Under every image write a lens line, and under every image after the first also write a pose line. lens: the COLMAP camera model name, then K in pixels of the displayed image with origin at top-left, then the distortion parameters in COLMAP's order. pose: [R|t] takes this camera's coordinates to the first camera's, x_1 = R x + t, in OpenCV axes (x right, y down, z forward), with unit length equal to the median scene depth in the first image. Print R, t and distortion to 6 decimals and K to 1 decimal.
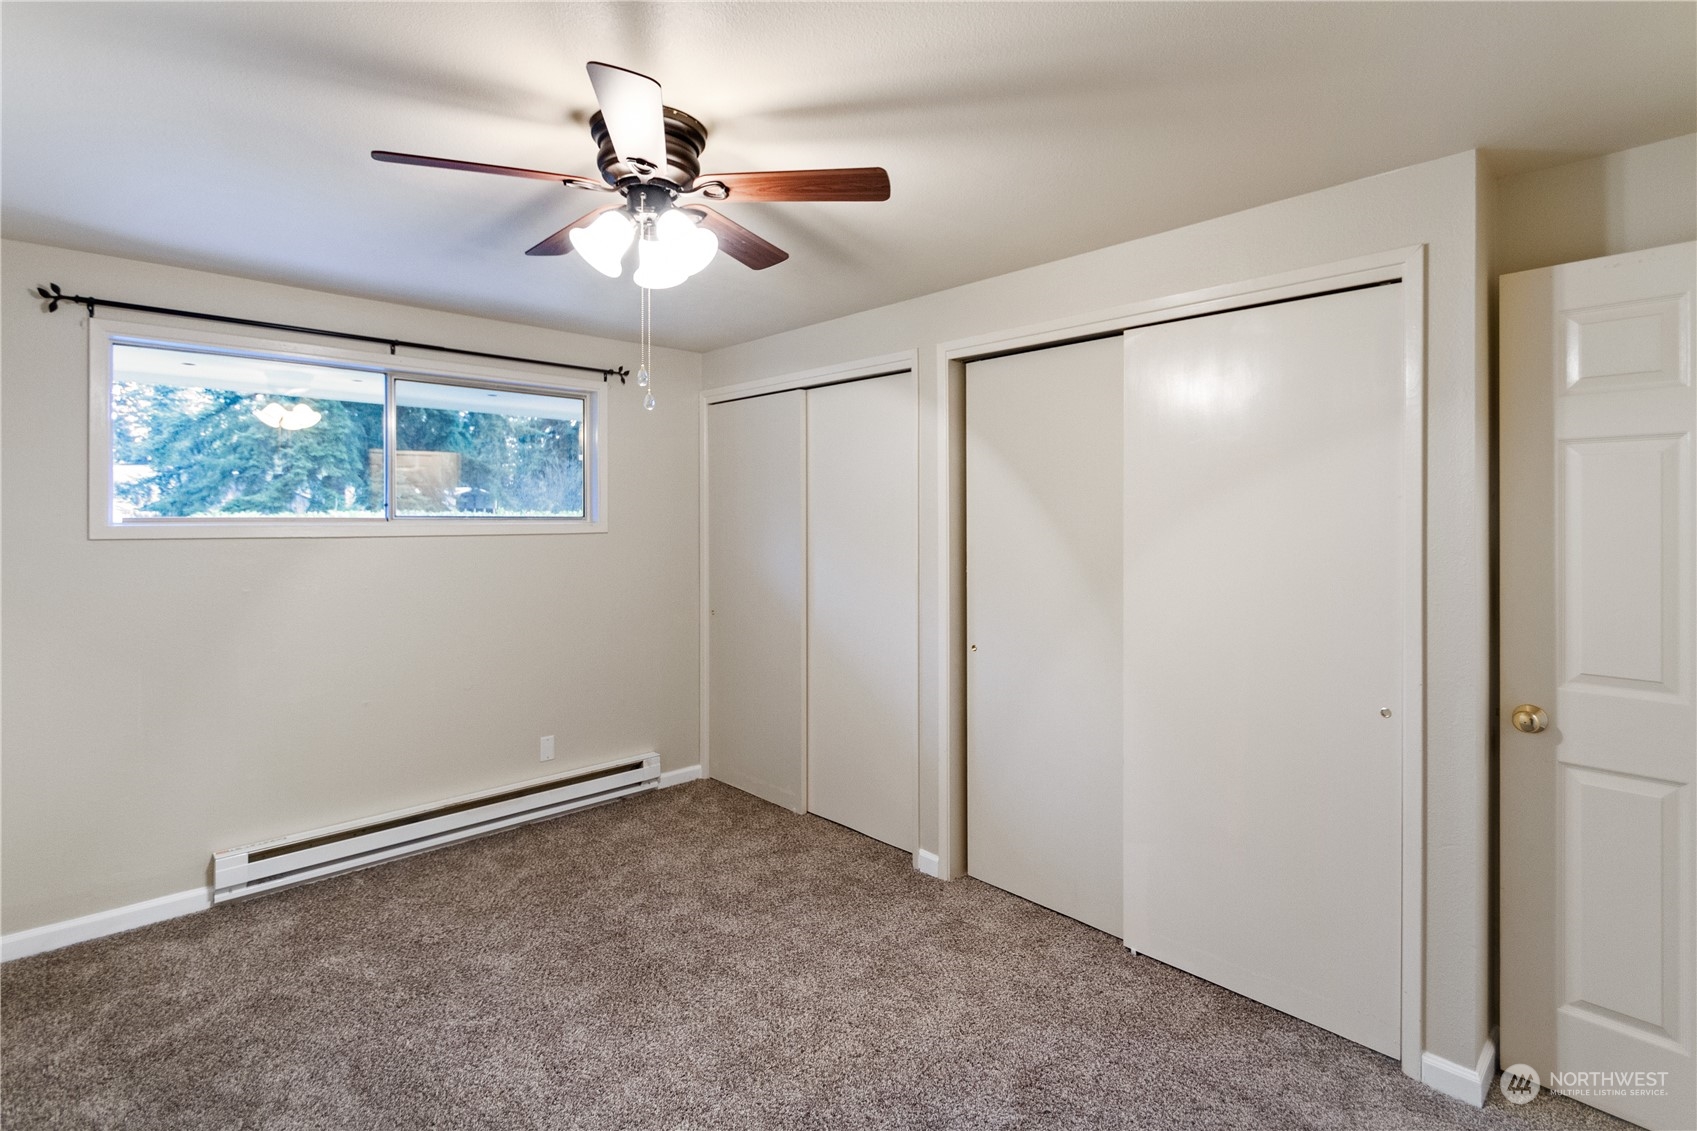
lens RADIAL K [[802.5, 0, 829.1], [0, 802.5, 518.3], [0, 0, 1]] dist [-0.000795, -0.001312]
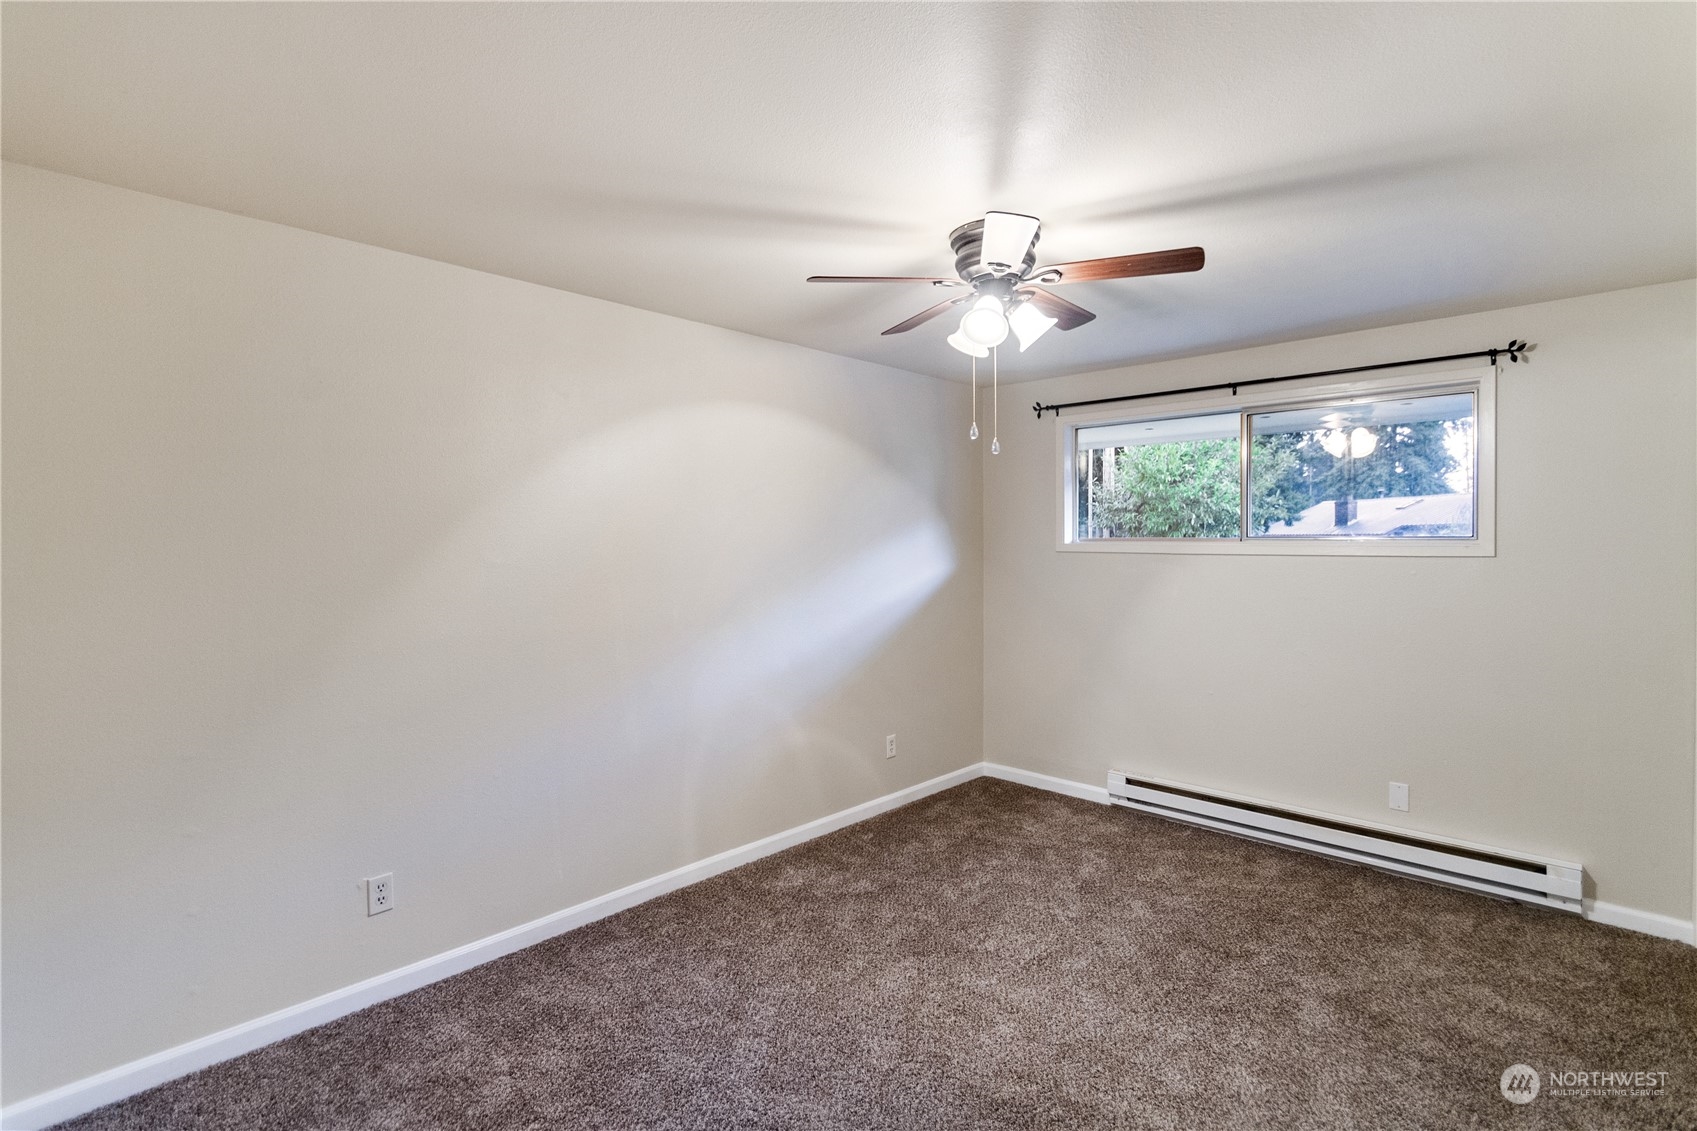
lens RADIAL K [[797.1, 0, 831.8], [0, 797.1, 538.5], [0, 0, 1]] dist [-0.001214, -0.001504]
pose [[0.045991, -0.000471, -0.998942, 0.790101], [-0.000473, 1.000000, -0.000493, 0.002364], [0.998942, 0.000495, 0.045991, 0.517909]]
